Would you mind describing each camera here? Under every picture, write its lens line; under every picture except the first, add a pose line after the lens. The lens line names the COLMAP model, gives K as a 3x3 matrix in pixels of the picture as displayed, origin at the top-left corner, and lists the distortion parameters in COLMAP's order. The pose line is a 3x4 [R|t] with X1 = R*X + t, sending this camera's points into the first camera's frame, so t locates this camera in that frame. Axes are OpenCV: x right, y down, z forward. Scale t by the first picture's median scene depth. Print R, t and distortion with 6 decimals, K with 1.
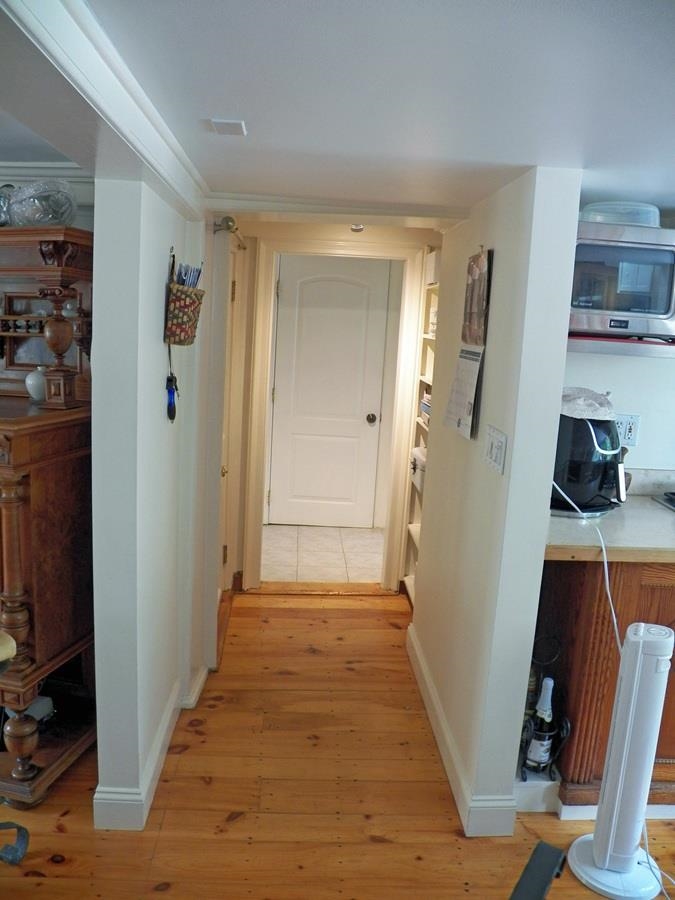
lens RADIAL K [[749.1, 0, 337.5], [0, 749.1, 450.0], [0, 0, 1]] dist [-0.146425, 0.082643]
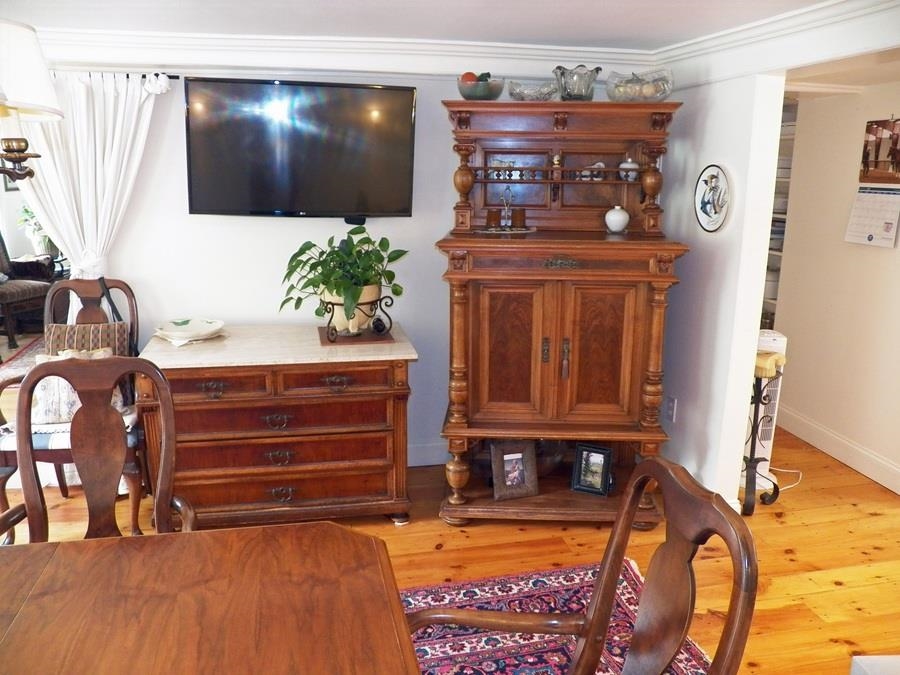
lens RADIAL K [[749.1, 0, 449.6], [0, 749.1, 355.9], [0, 0, 1]] dist [-0.146425, 0.082643]
pose [[0.987374, -0.075652, 0.139176, -0.829390], [0.064621, 0.994523, 0.082146, 0.023832], [-0.144628, -0.072115, 0.986855, -0.268601]]
